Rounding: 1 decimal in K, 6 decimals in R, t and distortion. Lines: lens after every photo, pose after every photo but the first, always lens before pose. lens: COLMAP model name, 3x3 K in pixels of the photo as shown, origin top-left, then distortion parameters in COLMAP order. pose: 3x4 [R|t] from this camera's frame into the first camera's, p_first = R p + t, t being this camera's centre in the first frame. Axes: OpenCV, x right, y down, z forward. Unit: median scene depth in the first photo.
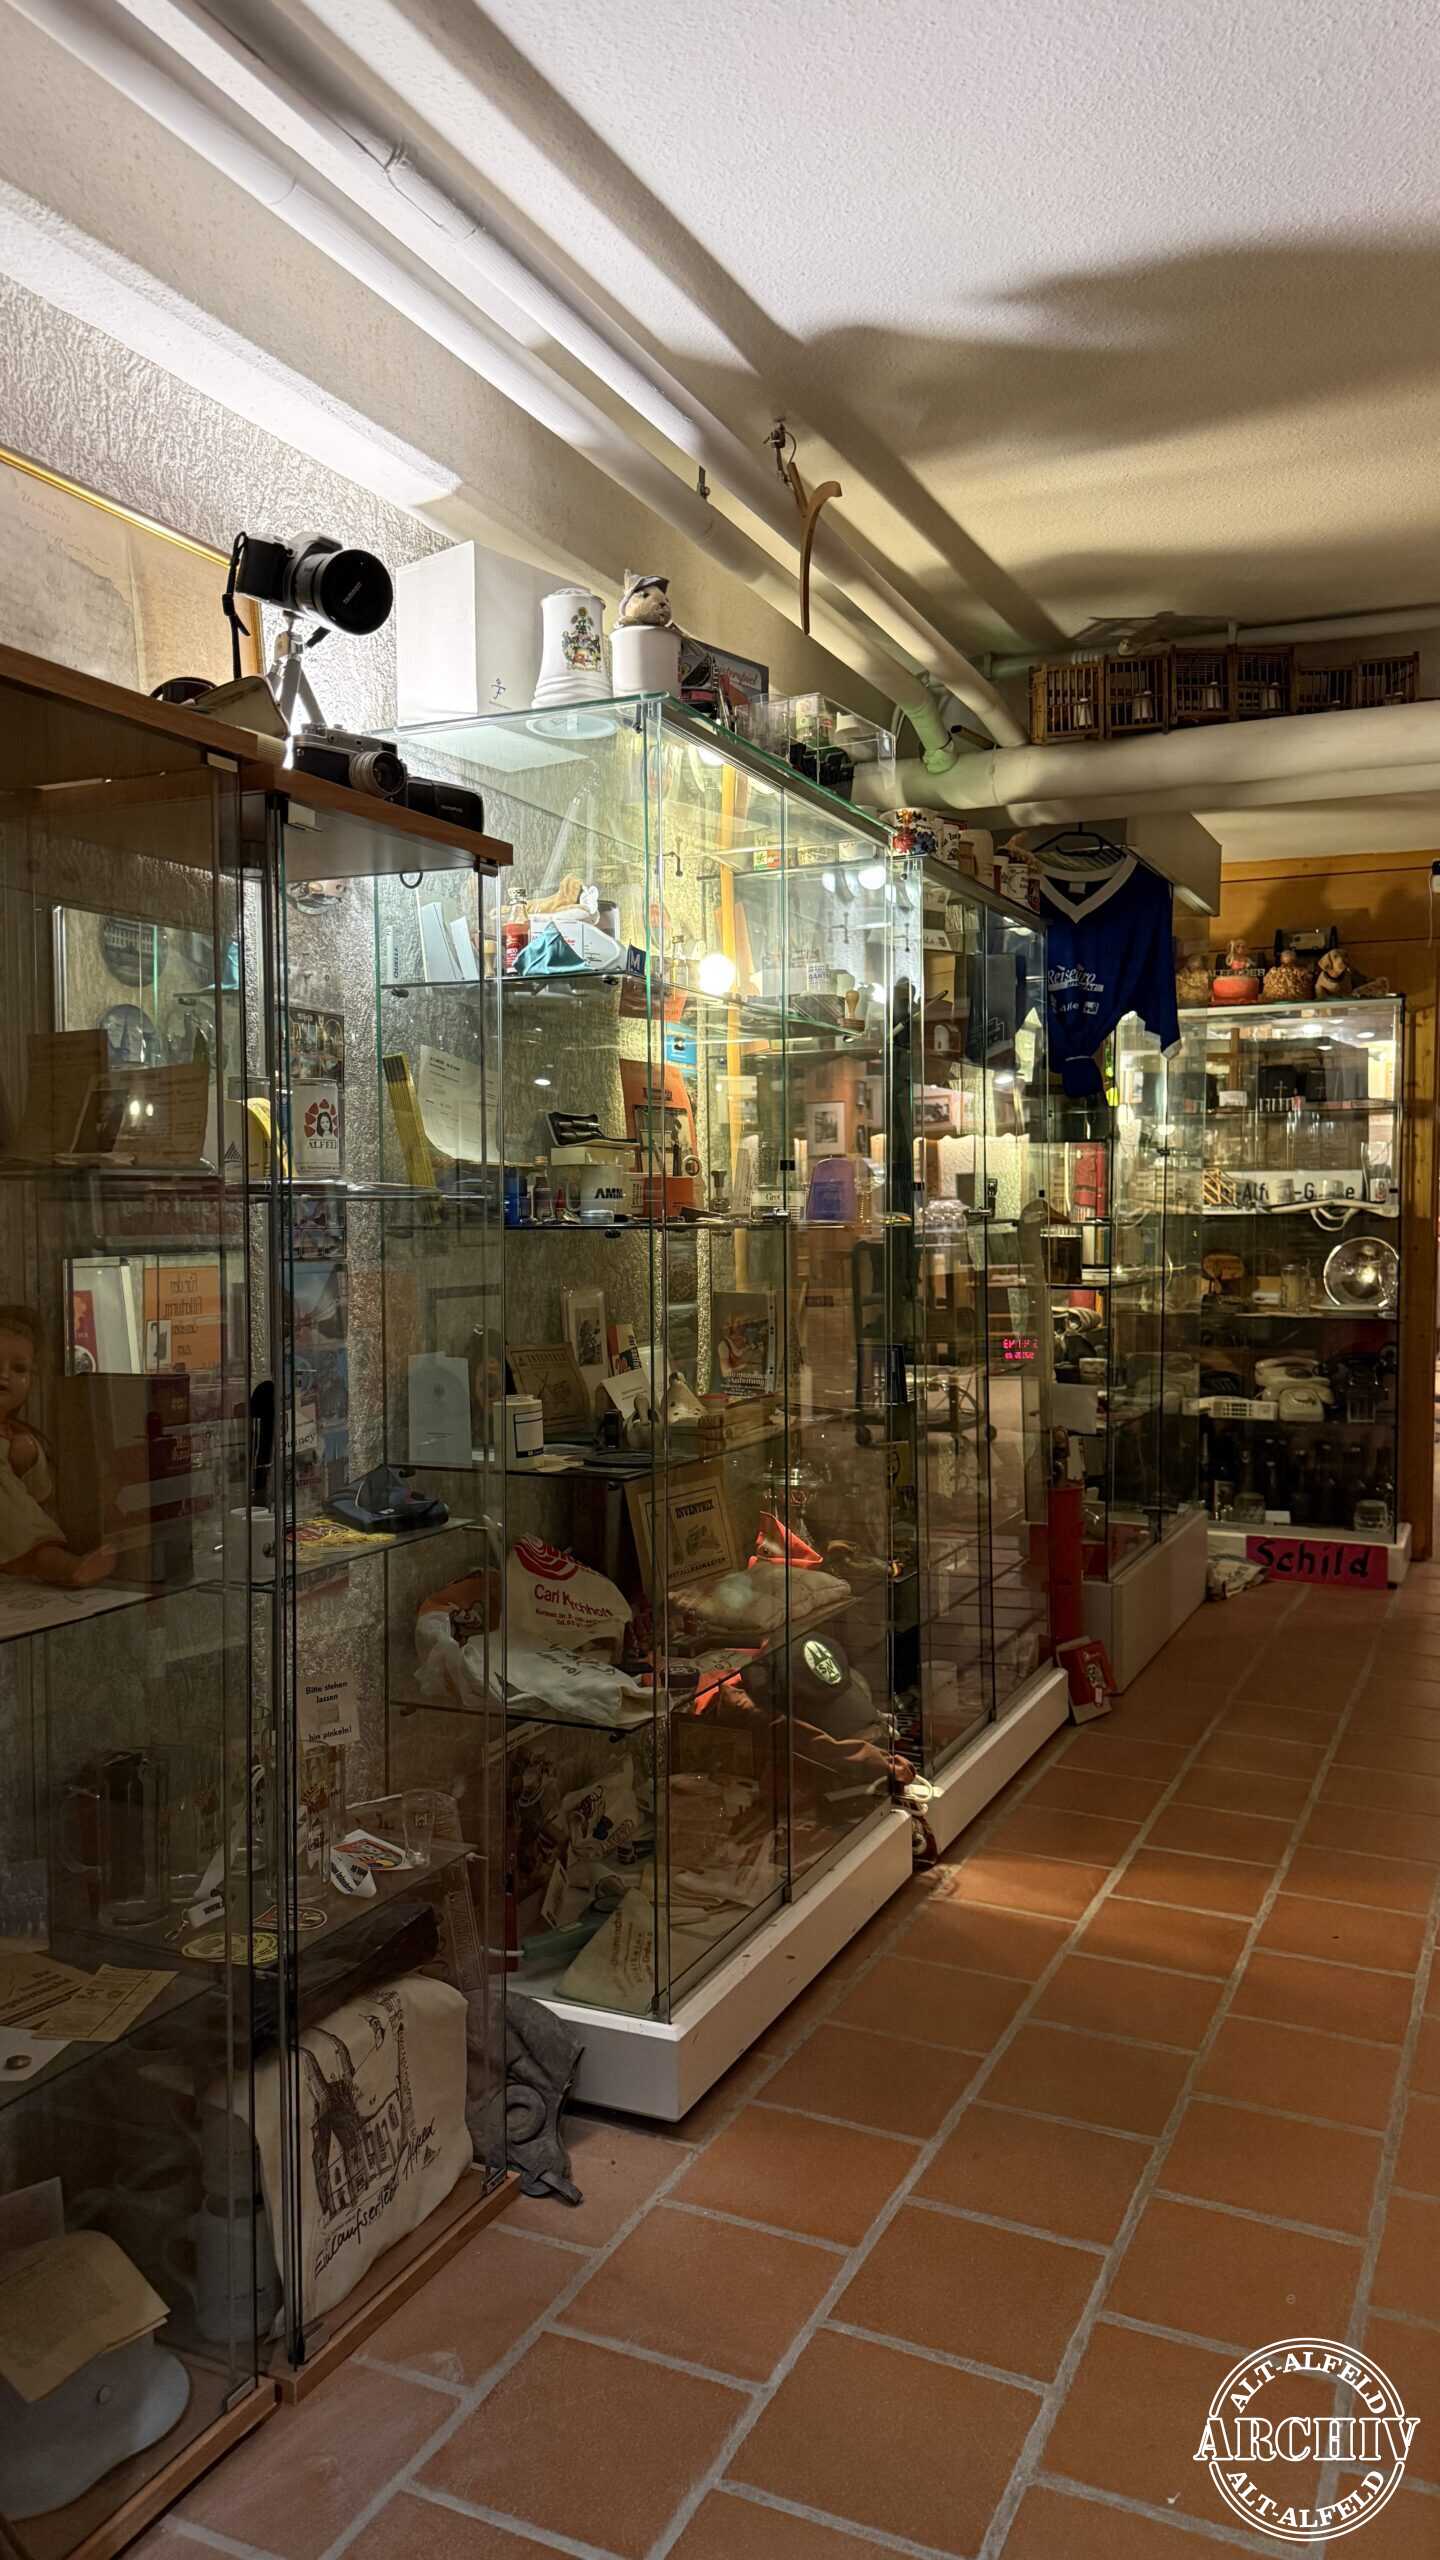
lens RADIAL K [[1811.3, 0, 704.1], [0, 1811.3, 1281.7], [0, 0, 1]] dist [0.058722, -0.070064]
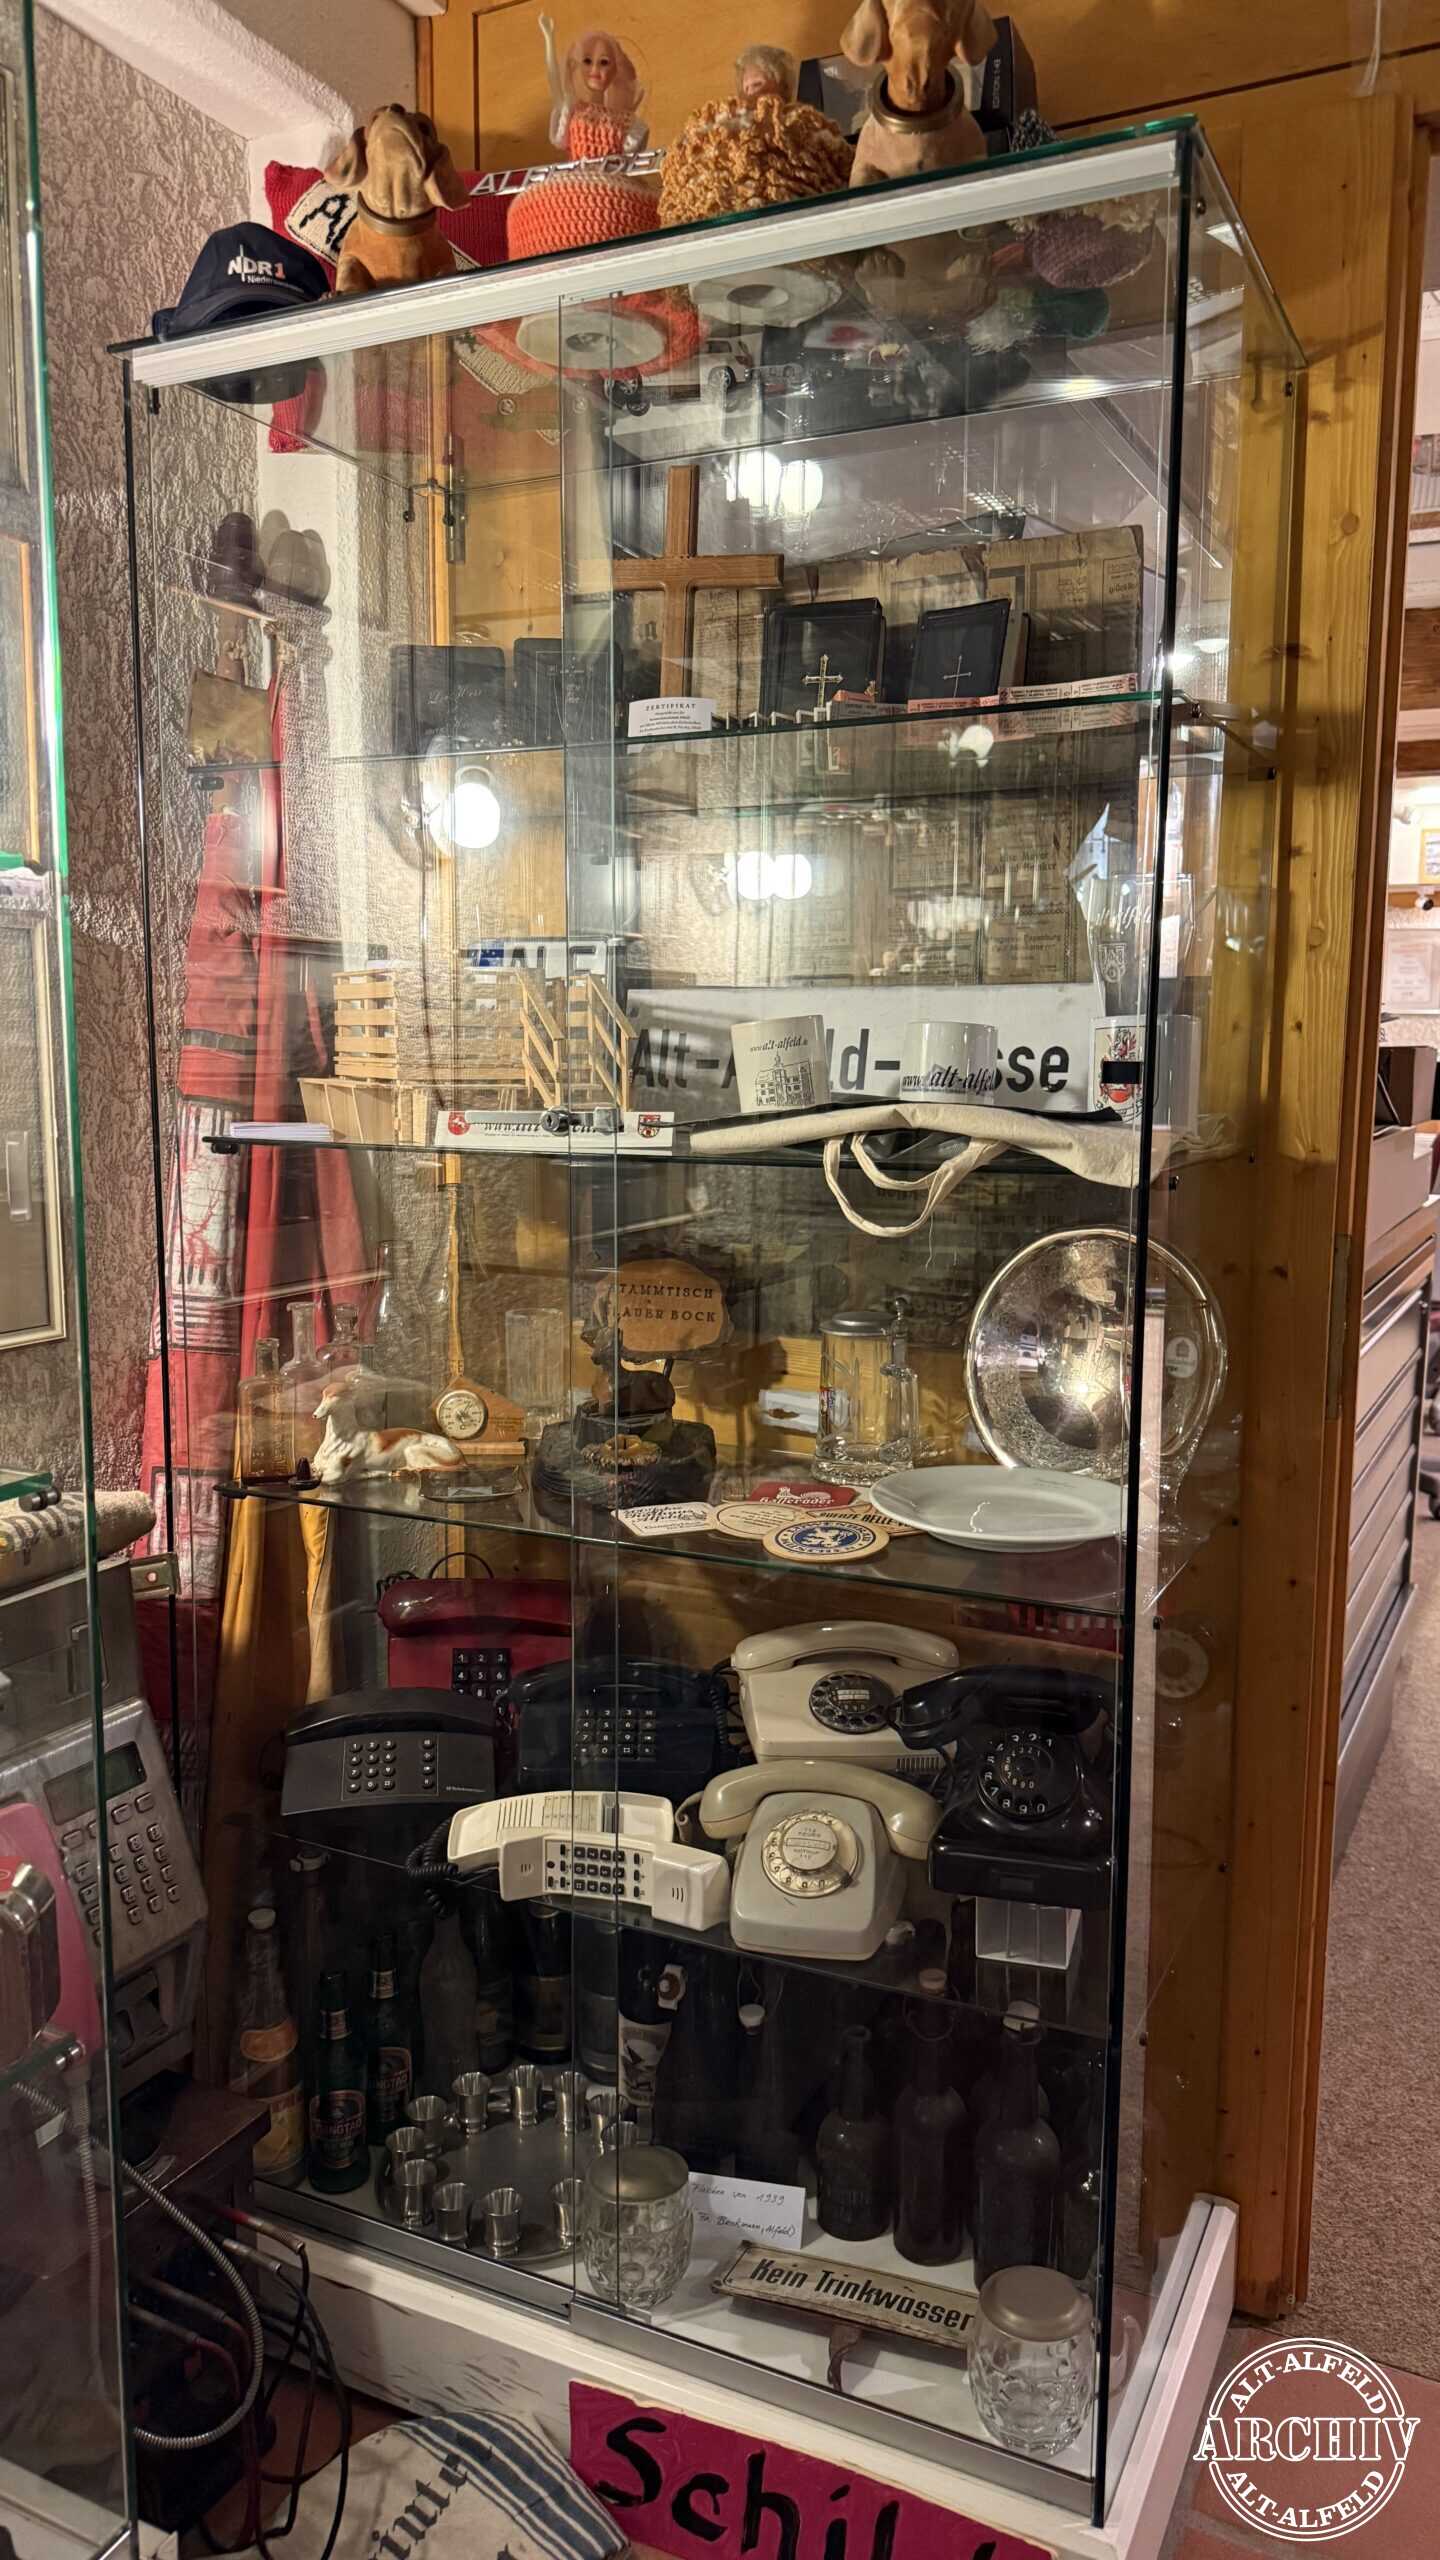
lens RADIAL K [[1811.3, 0, 720.7], [0, 1811.3, 1288.6], [0, 0, 1]] dist [0.058722, -0.070064]
pose [[0.999568, 0.008994, -0.027968, 0.442414], [-0.006295, 0.995444, 0.095141, -0.058494], [0.028696, -0.094924, 0.995071, 1.021677]]
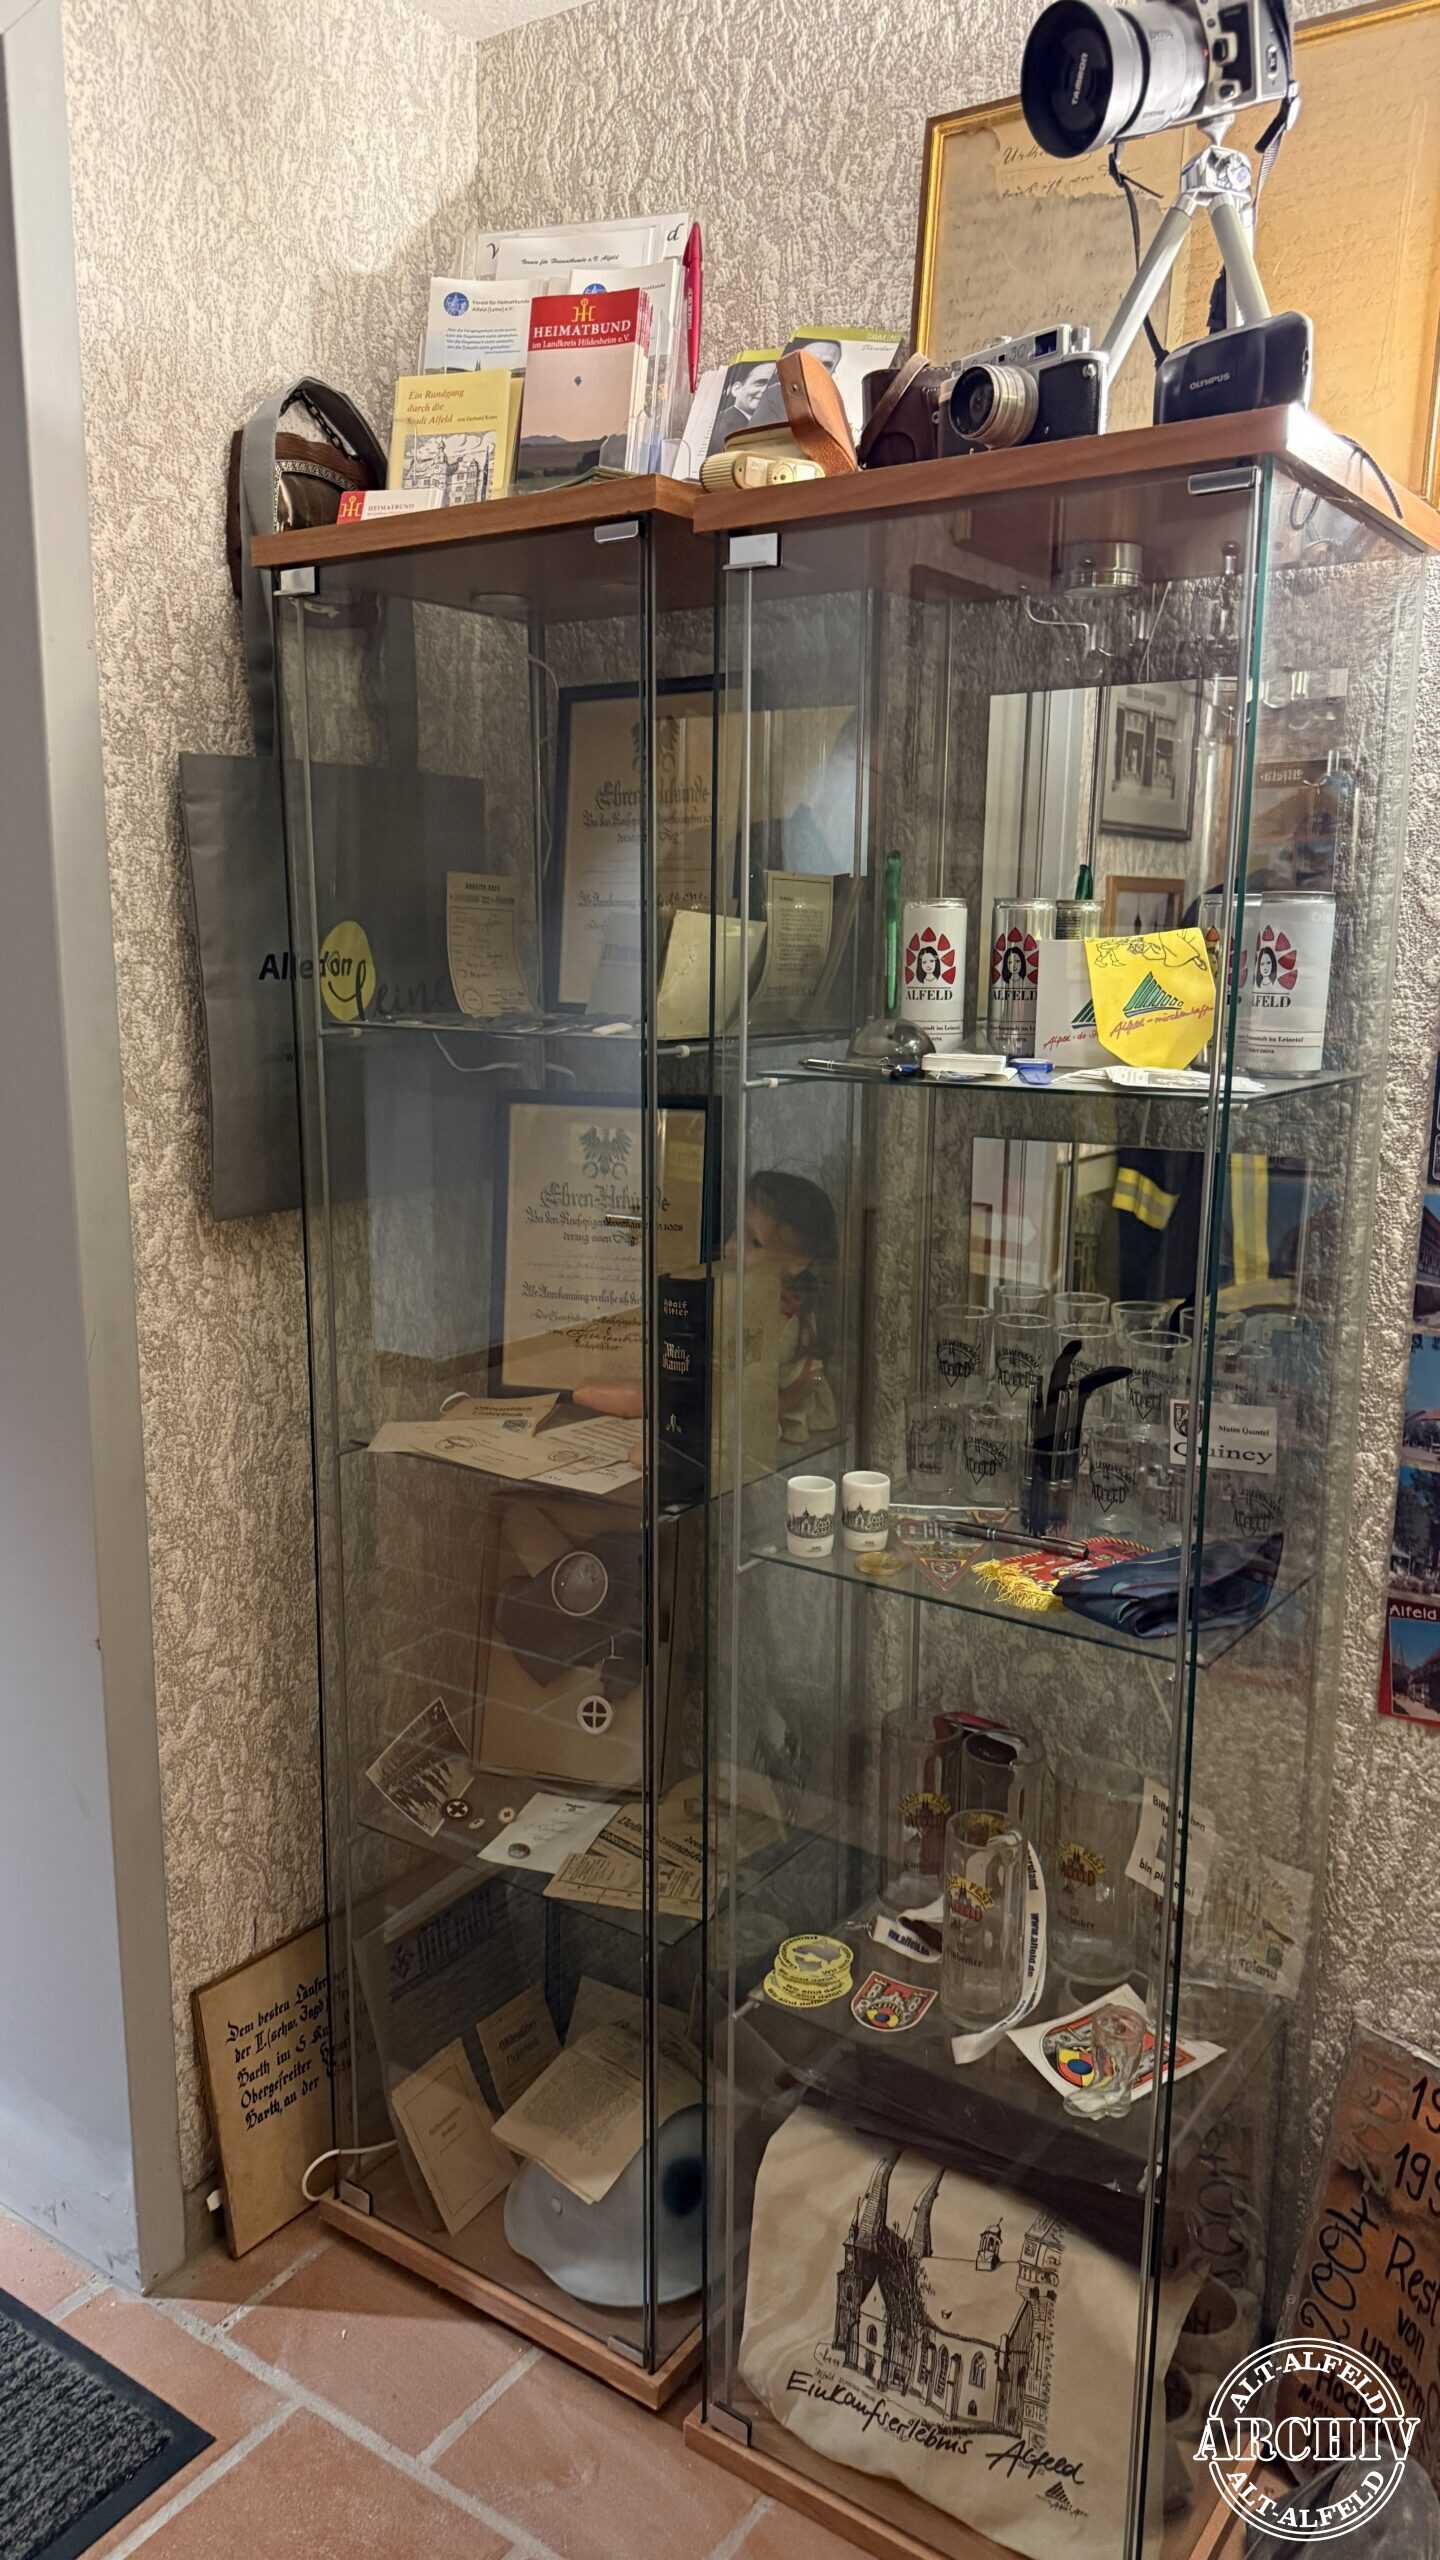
lens RADIAL K [[1811.3, 0, 714.7], [0, 1811.3, 1294.8], [0, 0, 1]] dist [0.058722, -0.070064]
pose [[-0.164189, 0.187475, -0.968450, 0.228924], [-0.056481, 0.978376, 0.198972, -0.046963], [0.984811, 0.087368, -0.150050, 0.476171]]
